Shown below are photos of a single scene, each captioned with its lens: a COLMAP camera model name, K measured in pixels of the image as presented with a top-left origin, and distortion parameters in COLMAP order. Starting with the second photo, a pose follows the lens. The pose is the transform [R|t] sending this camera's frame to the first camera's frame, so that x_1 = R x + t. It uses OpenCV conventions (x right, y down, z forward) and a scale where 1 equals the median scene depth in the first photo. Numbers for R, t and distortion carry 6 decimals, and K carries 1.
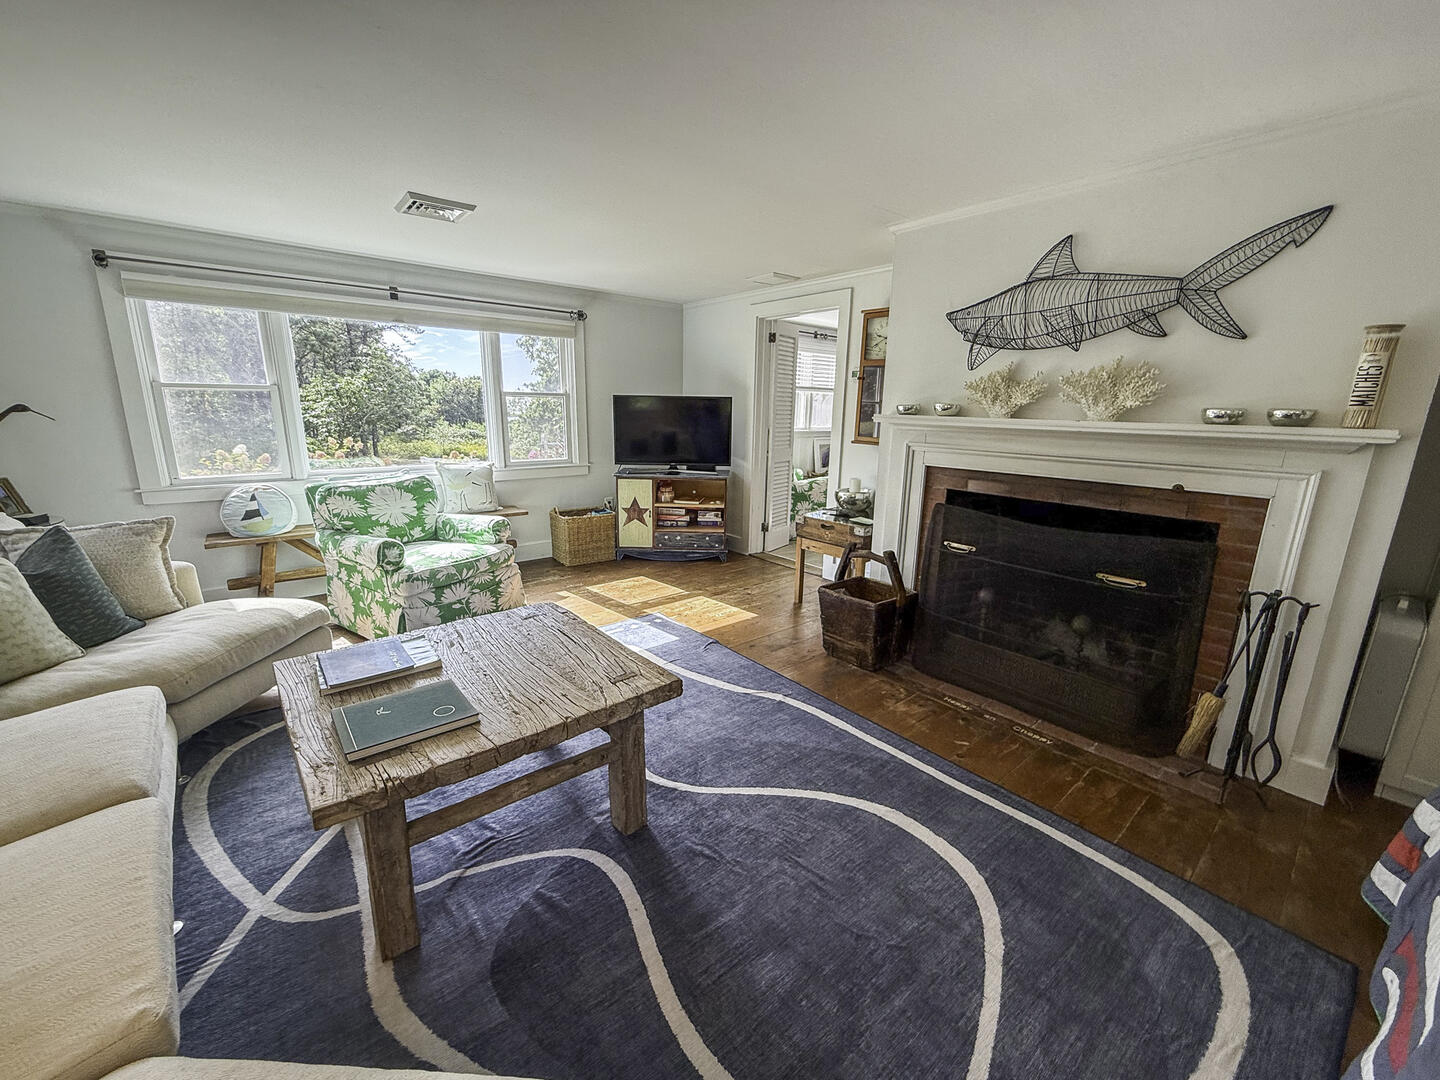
lens RADIAL K [[597.3, 0, 737.3], [0, 597.3, 549.8], [0, 0, 1]] dist [0.014906, -0.006632]
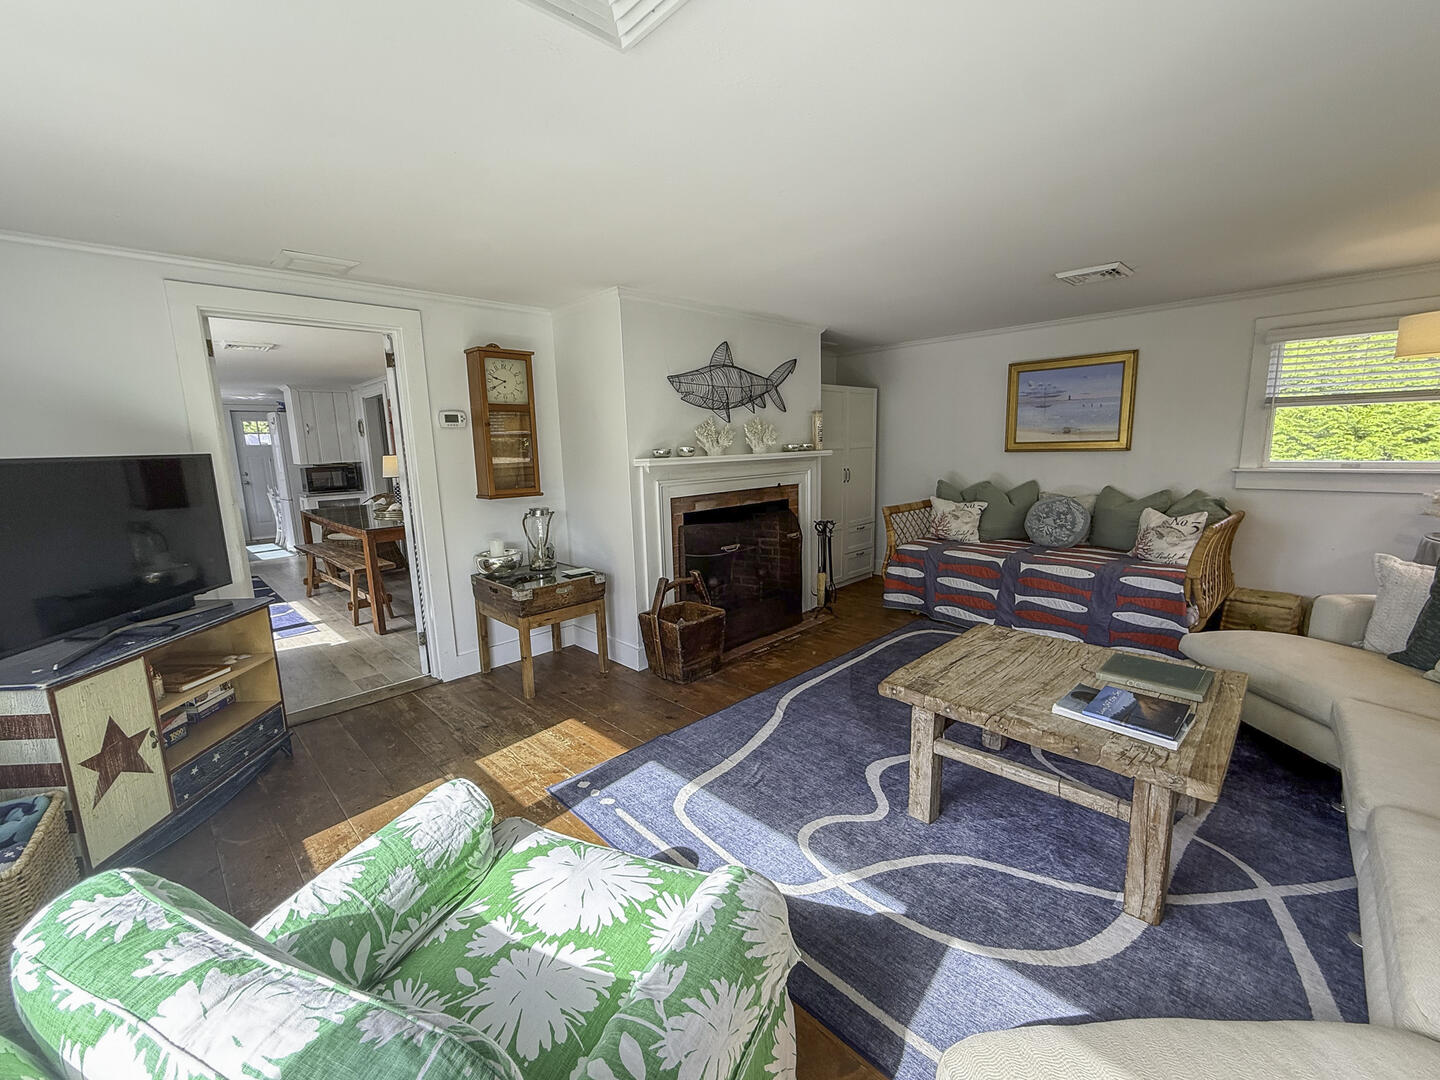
lens RADIAL K [[585.1, 0, 720.0], [0, 585.1, 540.0], [0, 0, 1]] dist [-0.000977, -0.000103]
pose [[-0.074318, -0.182313, 0.980428, -0.969228], [0.258917, 0.945904, 0.195519, -0.298369], [-0.963036, 0.268380, -0.023094, 1.070973]]
